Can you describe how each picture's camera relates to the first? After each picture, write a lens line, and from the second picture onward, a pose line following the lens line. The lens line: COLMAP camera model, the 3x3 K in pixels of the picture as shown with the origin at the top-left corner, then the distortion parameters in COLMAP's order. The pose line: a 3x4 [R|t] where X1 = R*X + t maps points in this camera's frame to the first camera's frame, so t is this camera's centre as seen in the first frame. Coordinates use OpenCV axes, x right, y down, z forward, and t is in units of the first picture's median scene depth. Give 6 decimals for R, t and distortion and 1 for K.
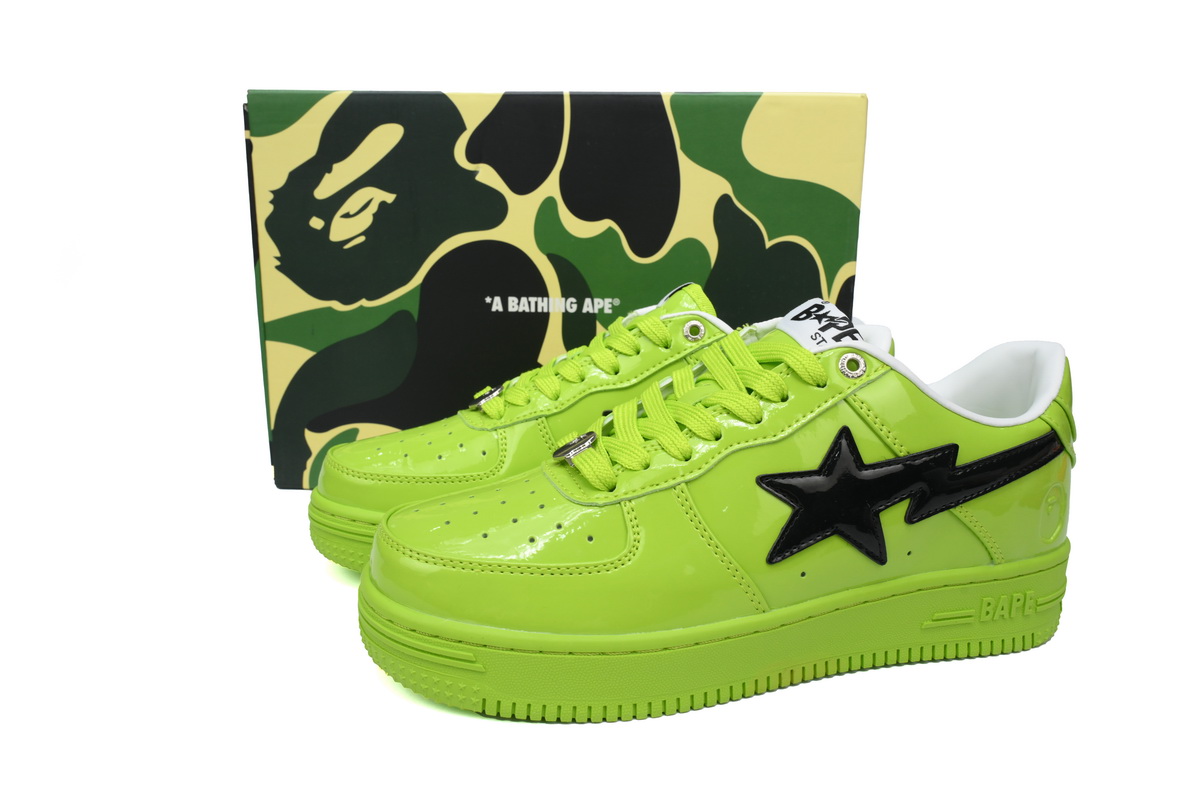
lens RADIAL K [[928.2, 0, 599.1], [0, 928.2, 399.8], [0, 0, 1]] dist [-0.008639, -0.004751]
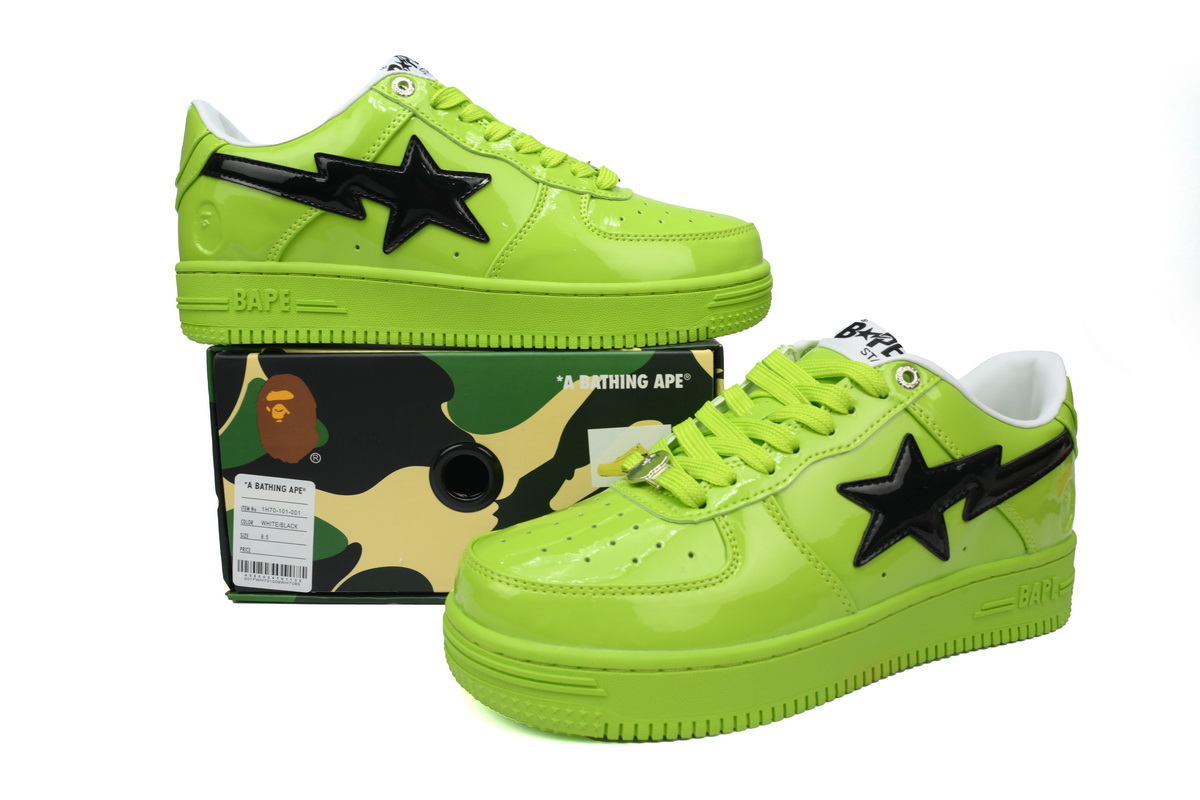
lens RADIAL K [[928.2, 0, 604.2], [0, 928.2, 400.9], [0, 0, 1]] dist [-0.008639, -0.004751]
pose [[0.982546, -0.041088, 0.181425, -0.270801], [0.047494, 0.998387, -0.031106, 0.007191], [-0.179854, 0.039179, 0.982913, 0.008199]]
